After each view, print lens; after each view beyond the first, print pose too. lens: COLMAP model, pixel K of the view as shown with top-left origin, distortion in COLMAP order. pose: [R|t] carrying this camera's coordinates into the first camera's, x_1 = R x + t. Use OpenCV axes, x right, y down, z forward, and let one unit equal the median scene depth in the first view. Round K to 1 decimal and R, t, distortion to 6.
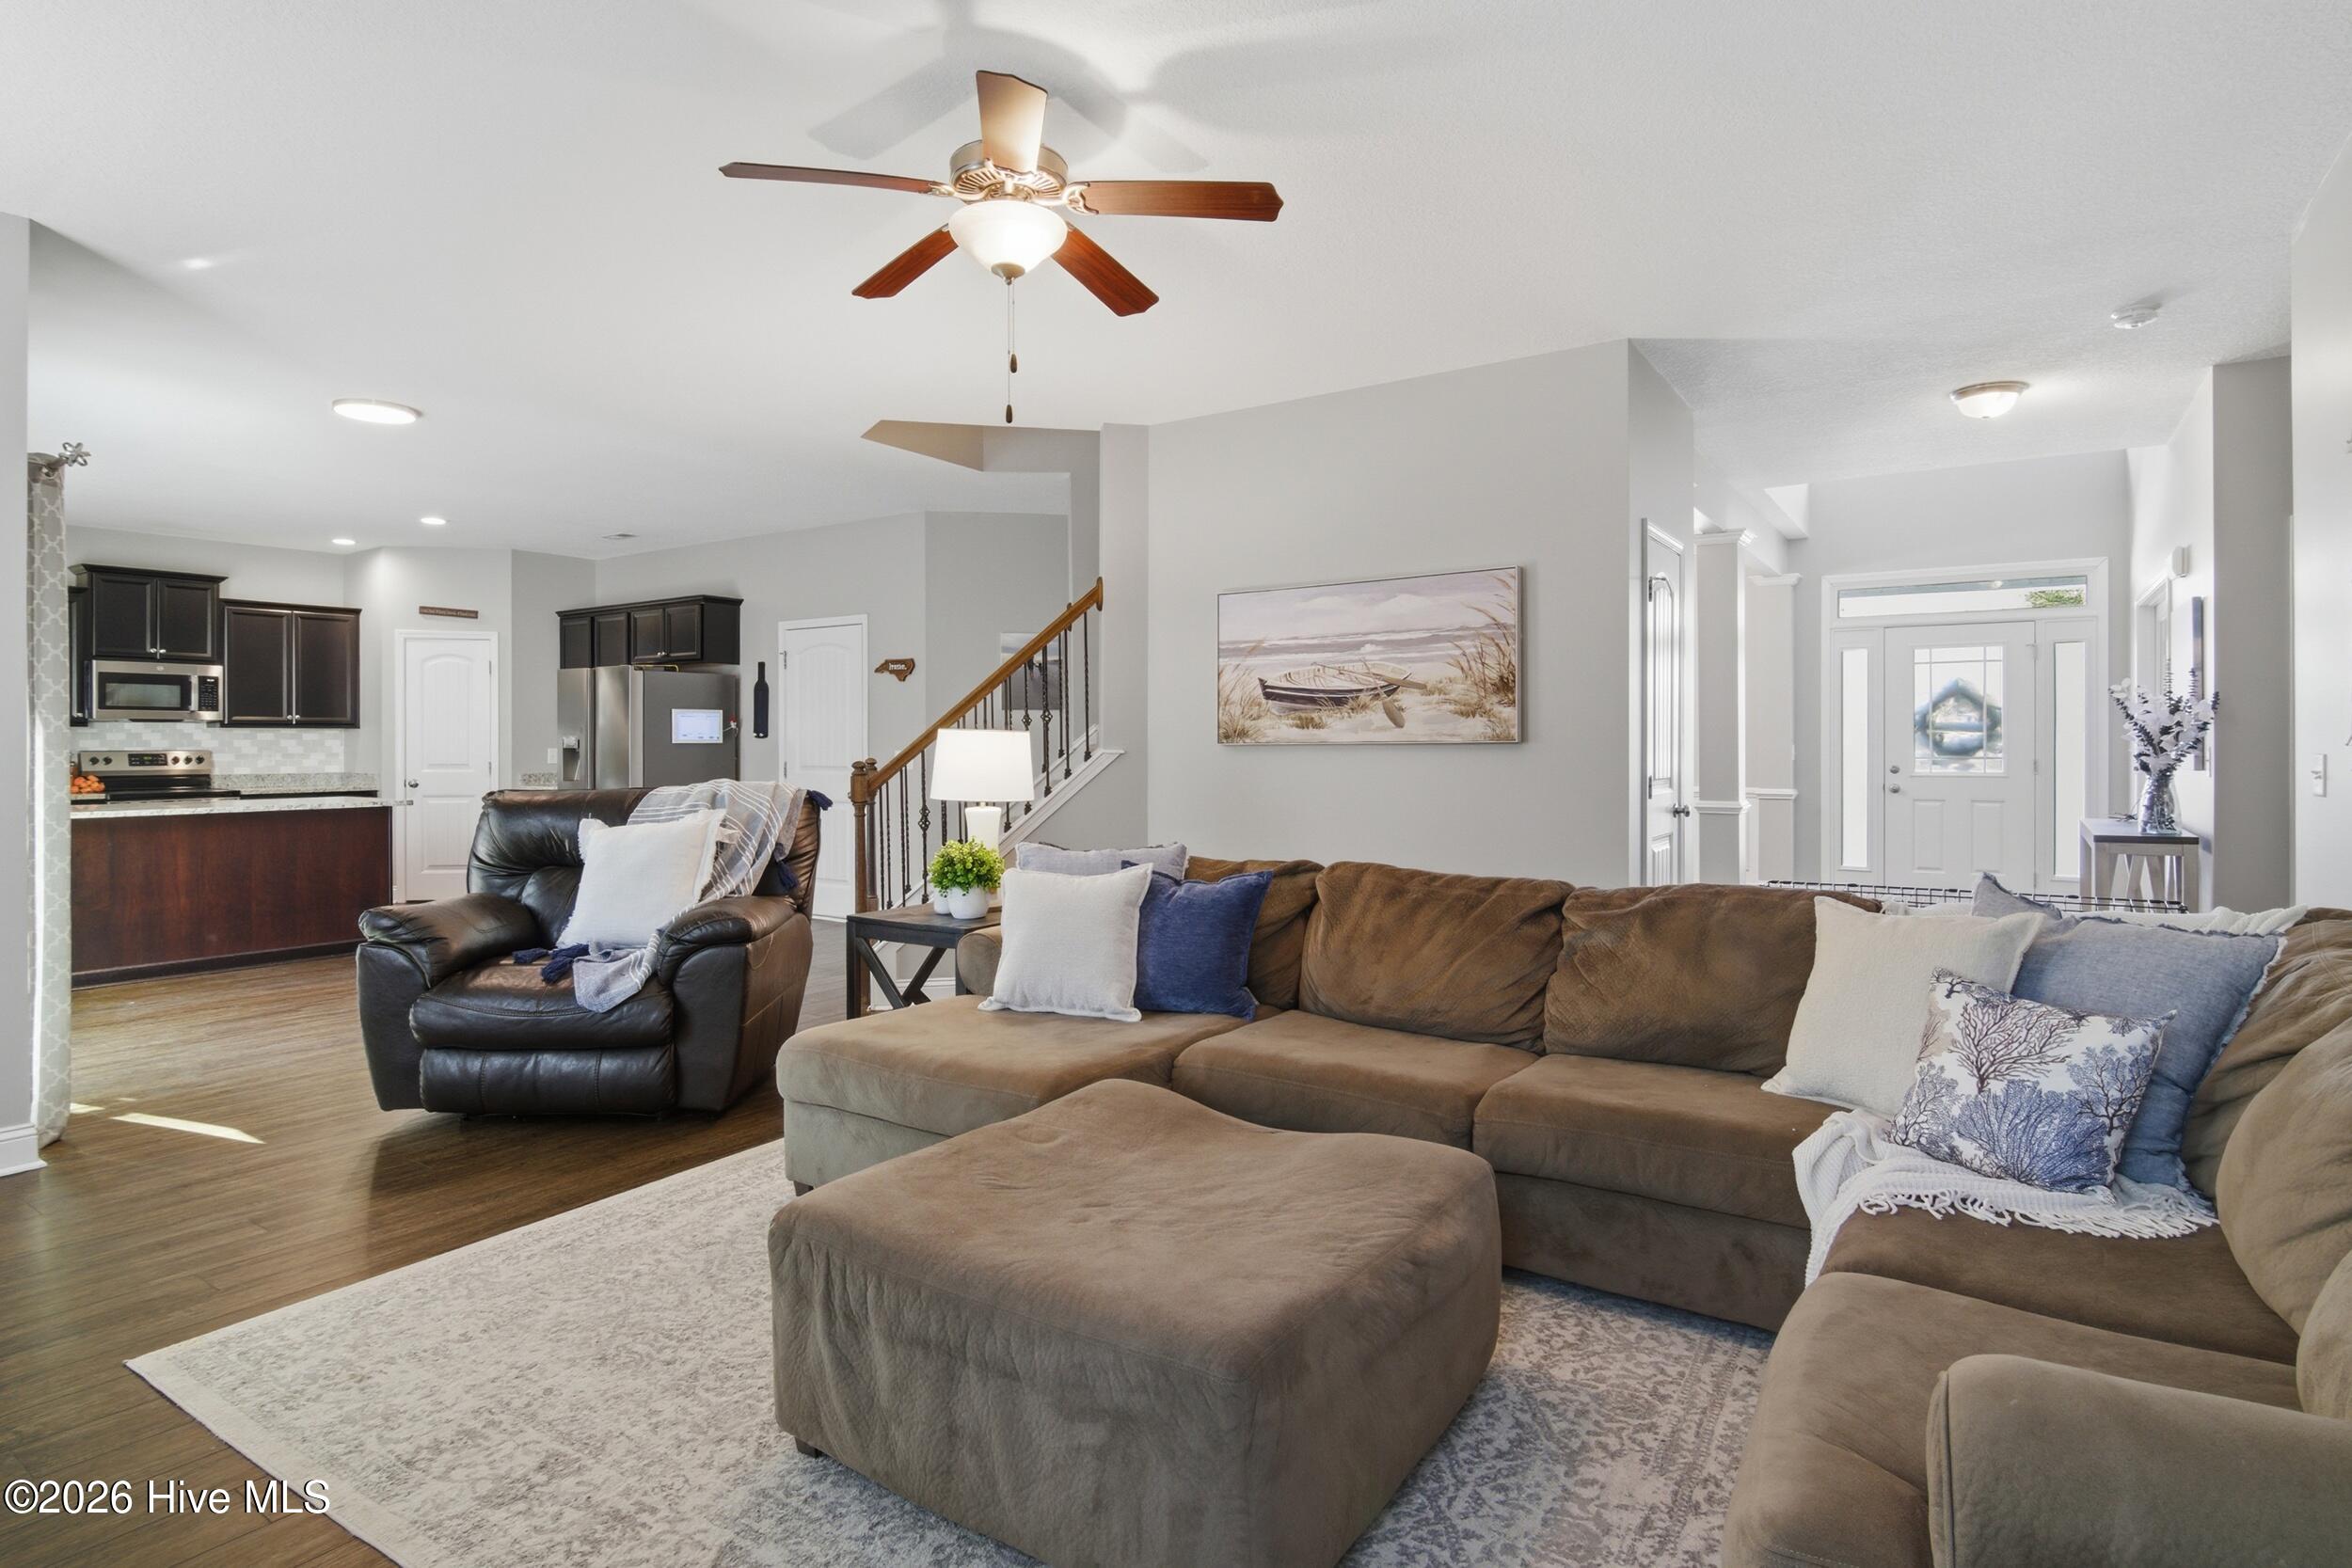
lens RADIAL K [[1218.0, 0, 1178.0], [0, 1218.0, 758.2], [0, 0, 1]] dist [-0.012373, -0.005023]
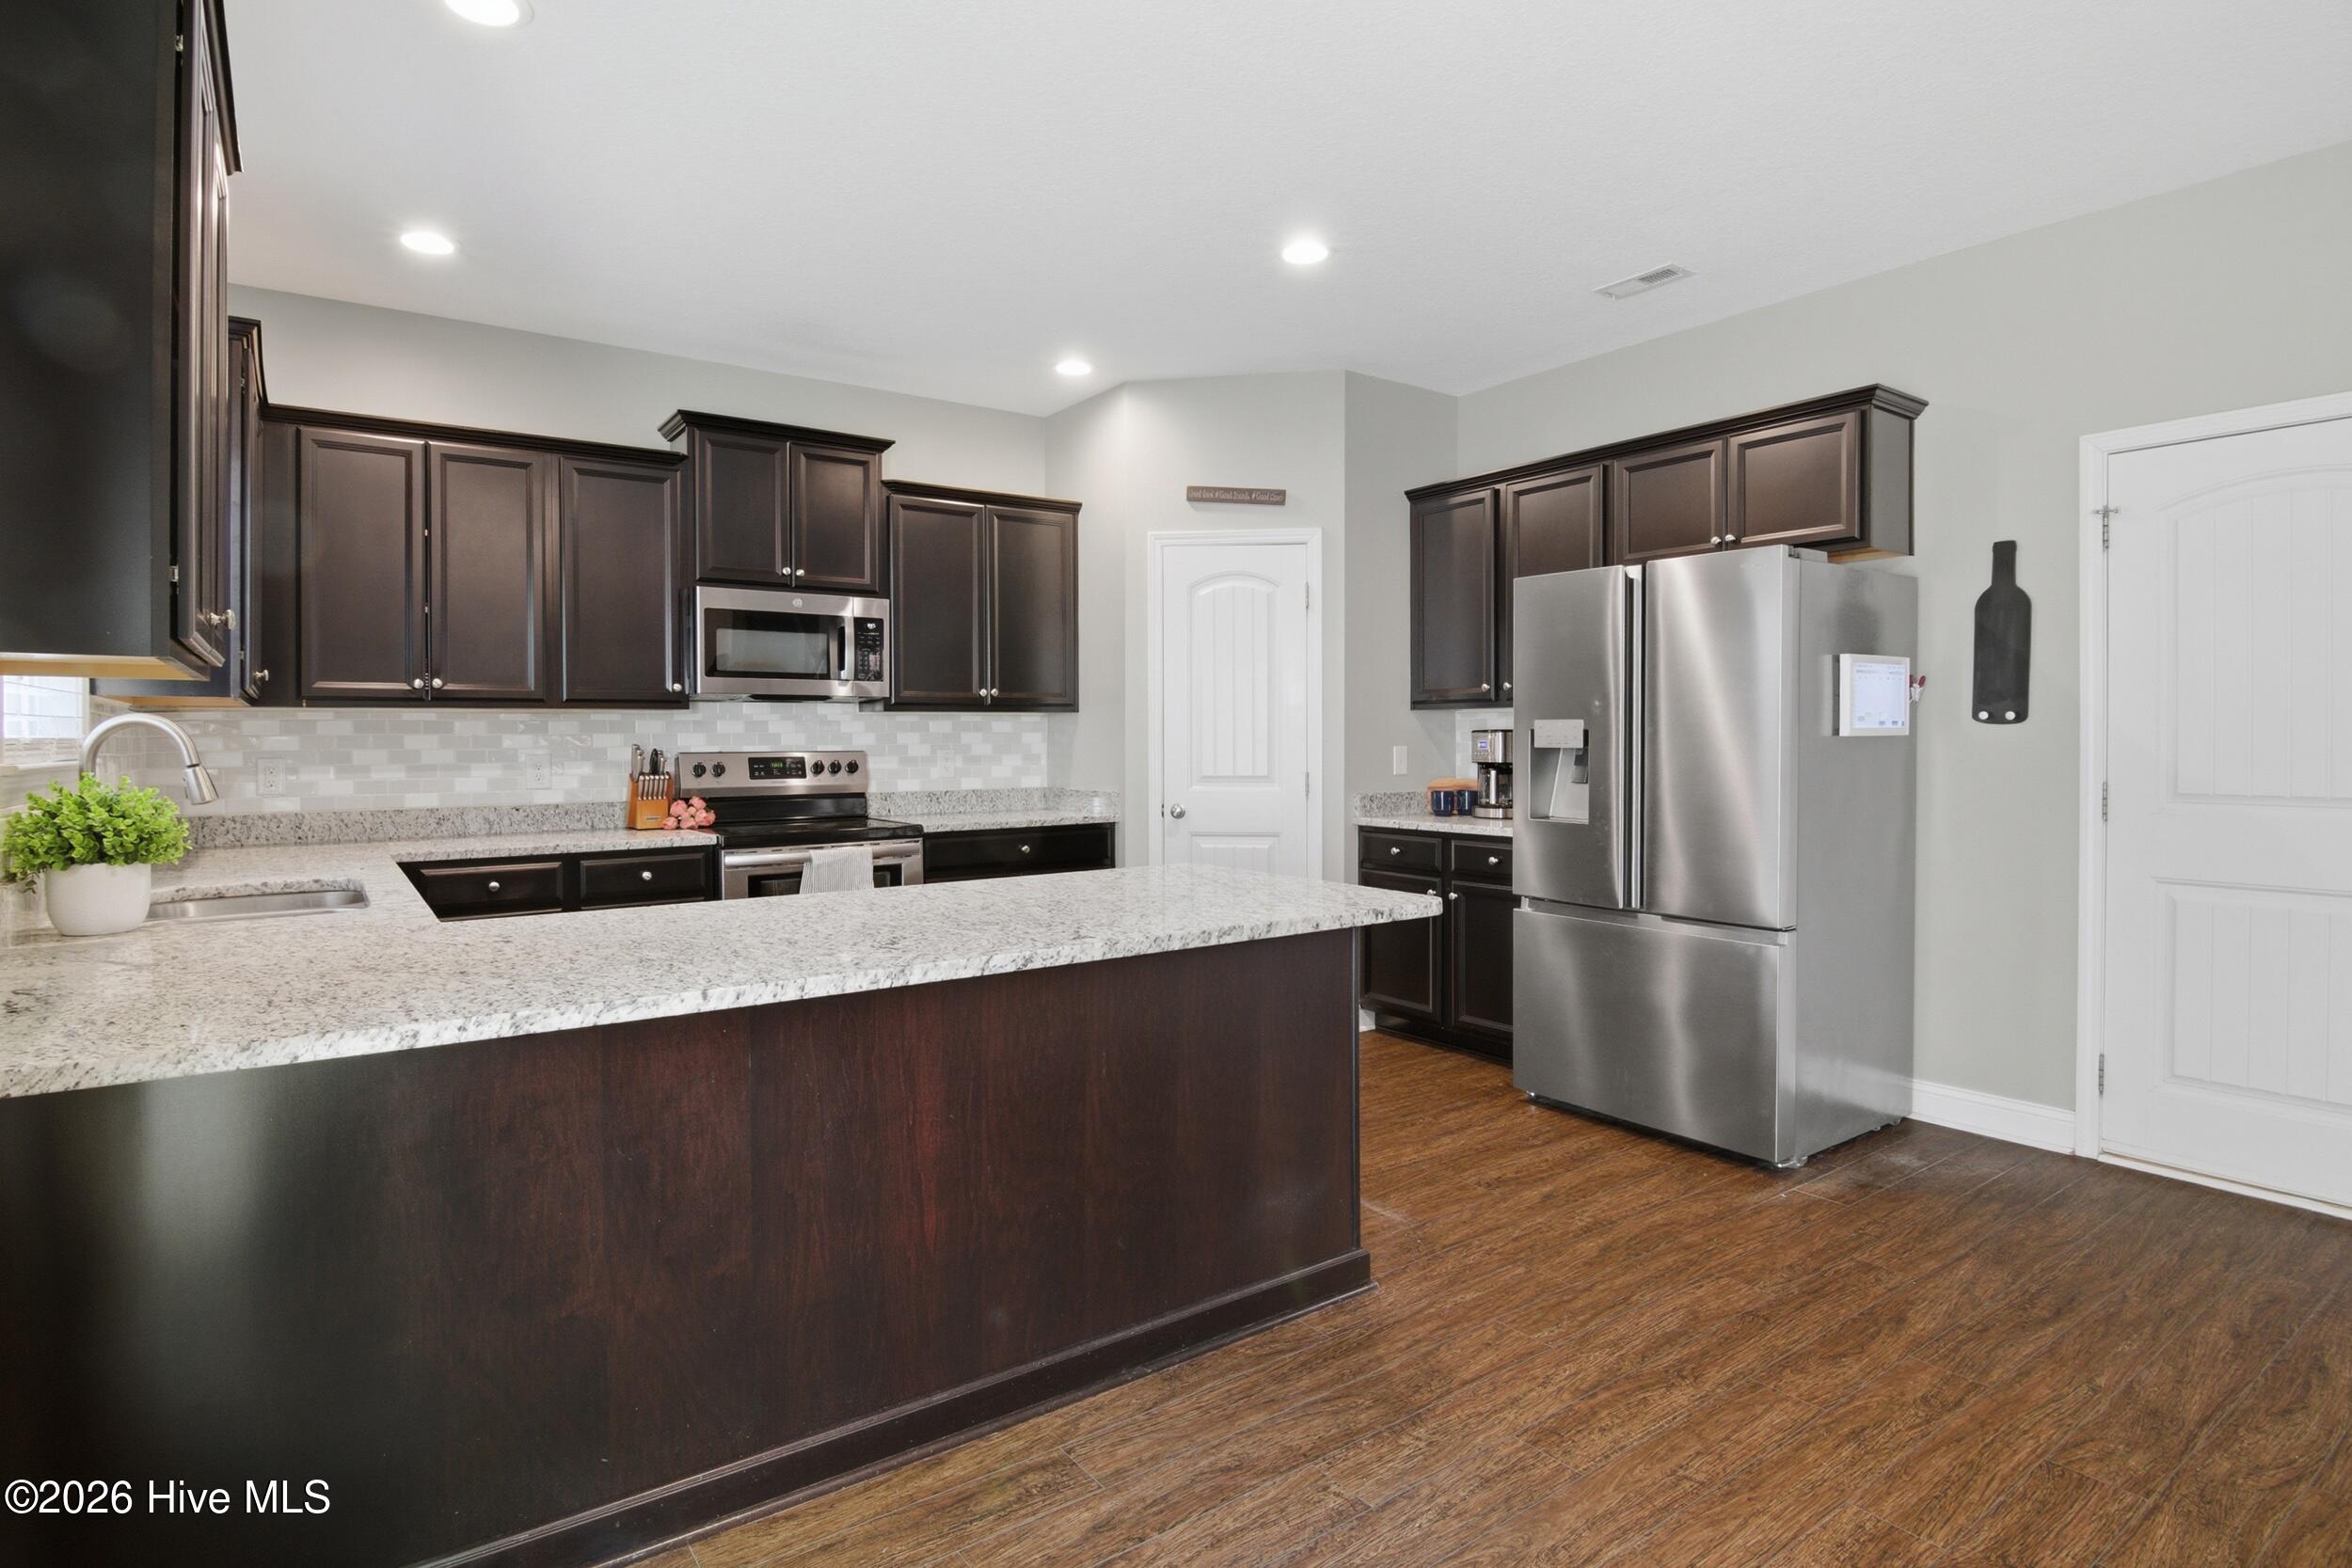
lens RADIAL K [[1218.0, 0, 1188.7], [0, 1218.0, 763.1], [0, 0, 1]] dist [-0.012373, -0.005023]
pose [[0.940768, 0.003850, -0.339029, -0.463080], [-0.000323, 0.999945, 0.010459, -0.006881], [0.339051, -0.009730, 0.940718, 0.509441]]
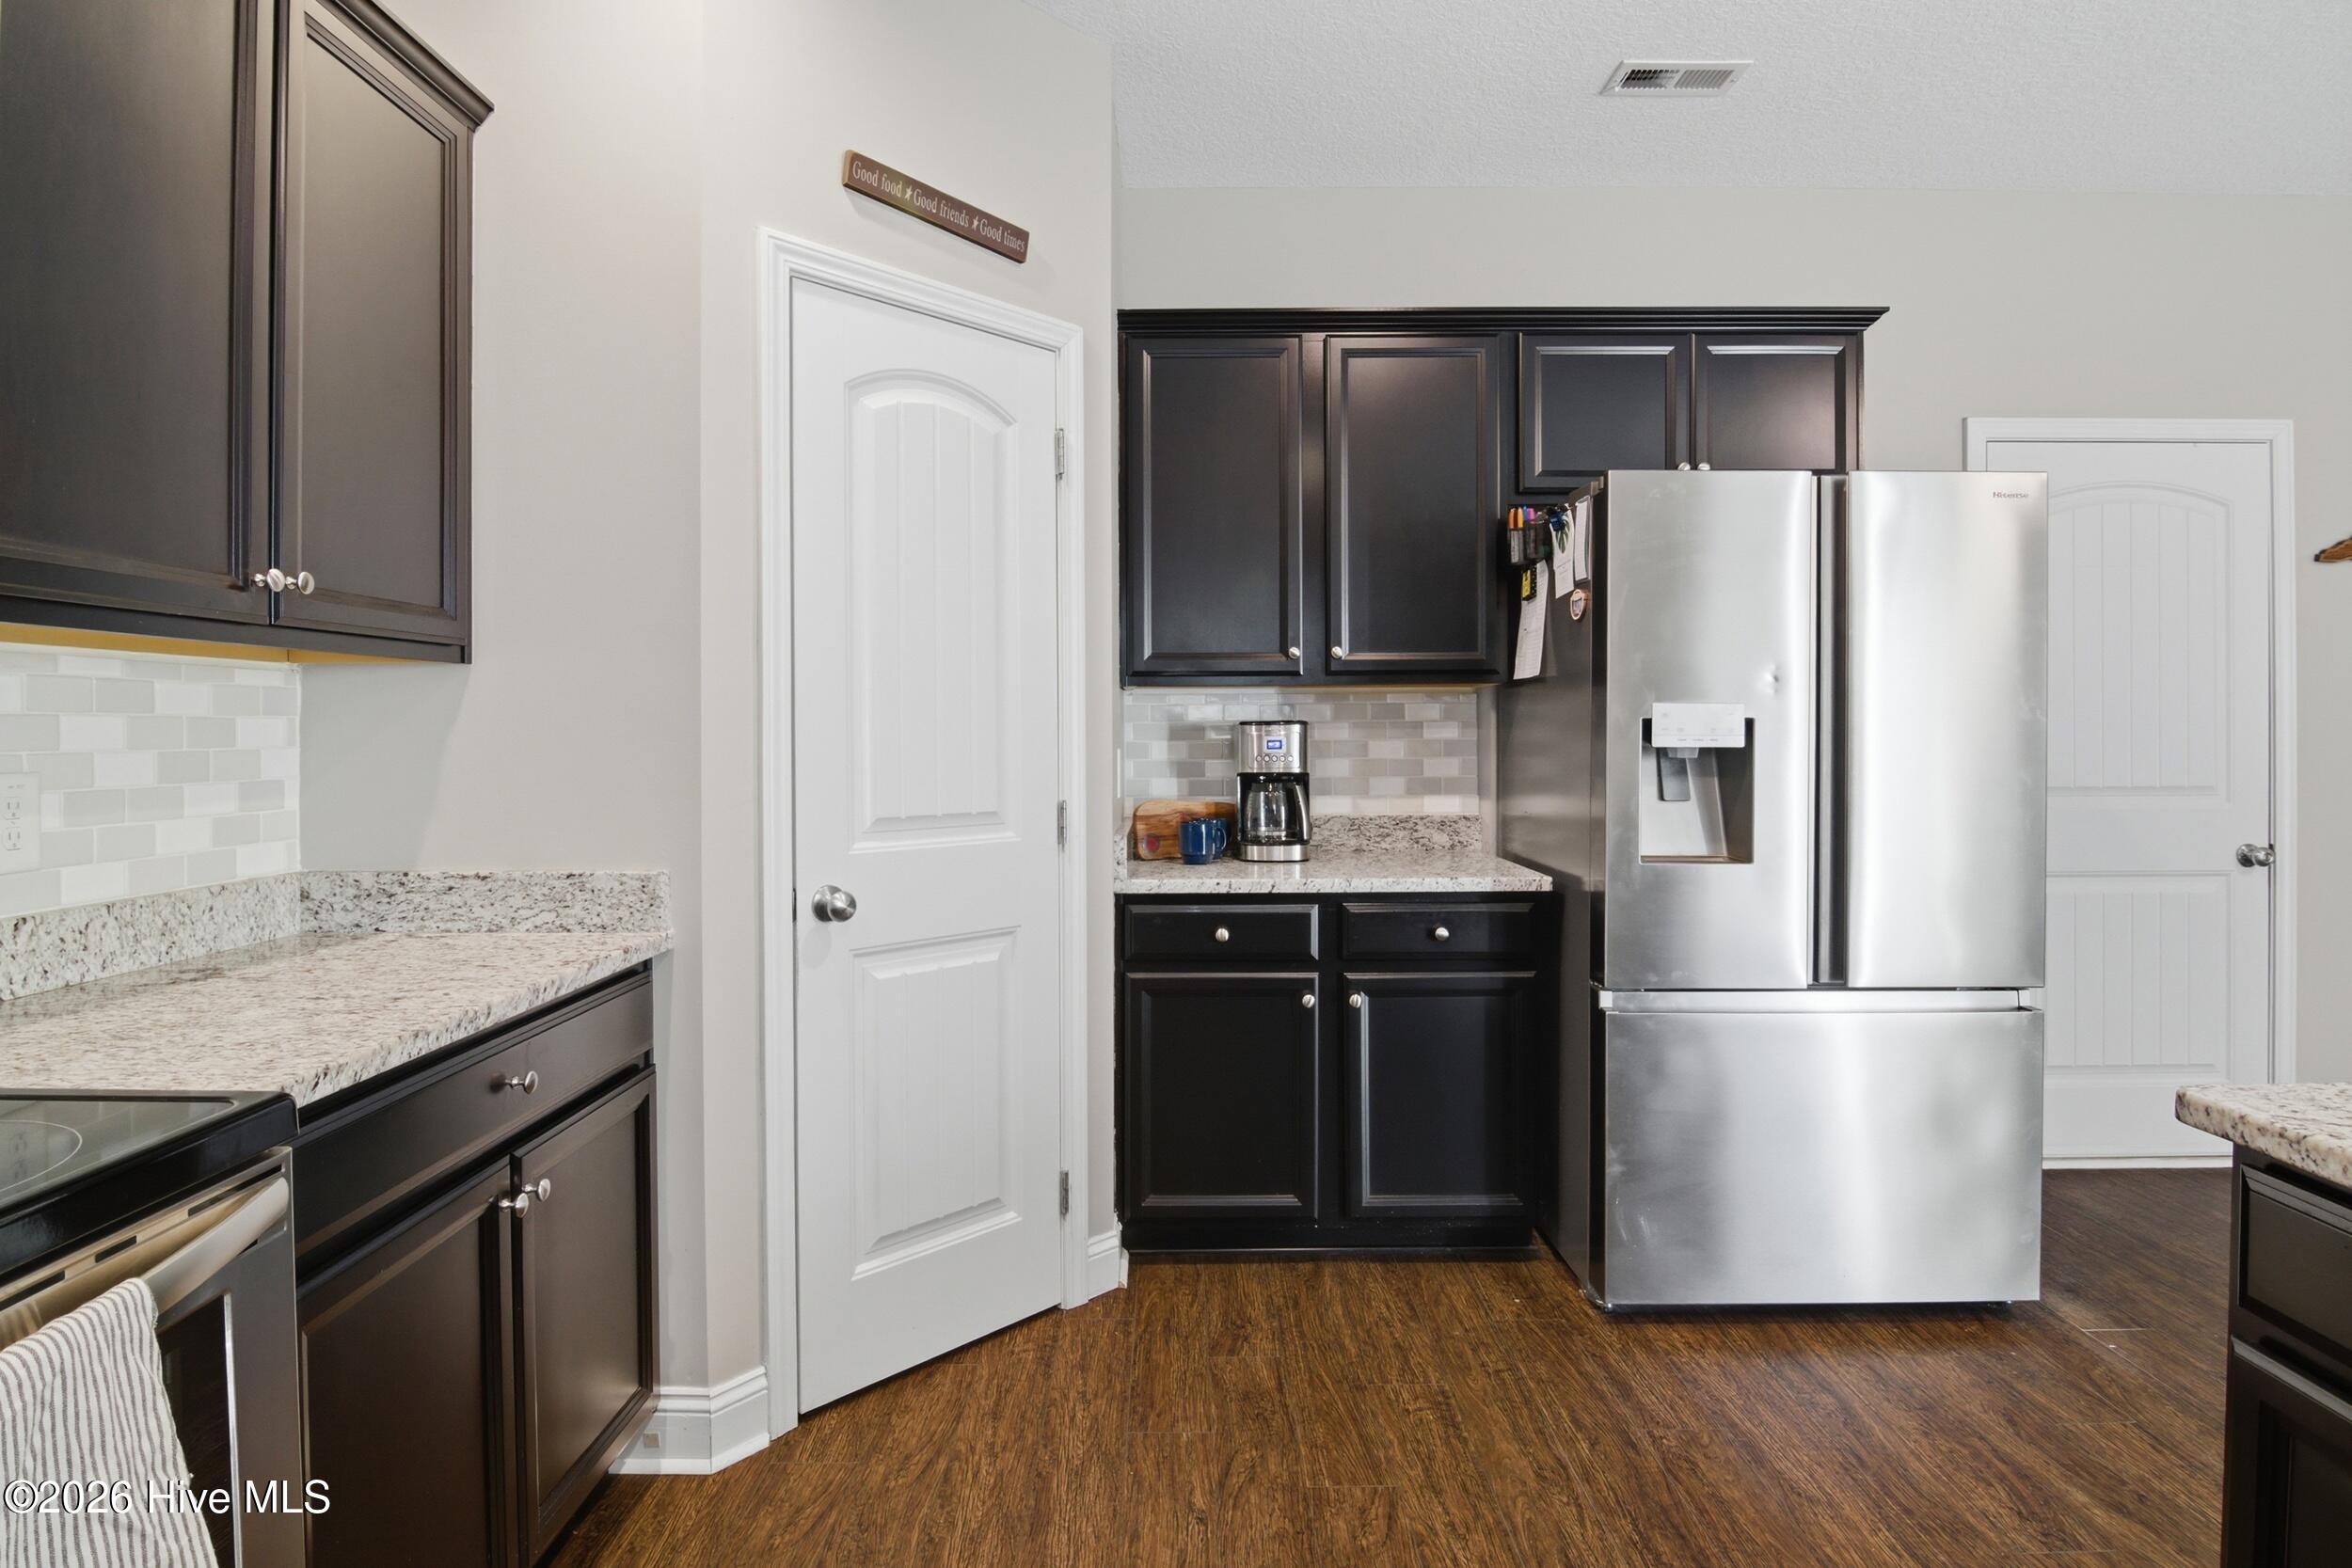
lens RADIAL K [[1218.0, 0, 1213.7], [0, 1218.0, 741.0], [0, 0, 1]] dist [-0.012373, -0.005023]
pose [[0.826012, -0.006612, 0.563613, -0.739402], [0.009710, 0.999950, -0.002501, -0.009779], [-0.563568, 0.007539, 0.826035, 0.806872]]
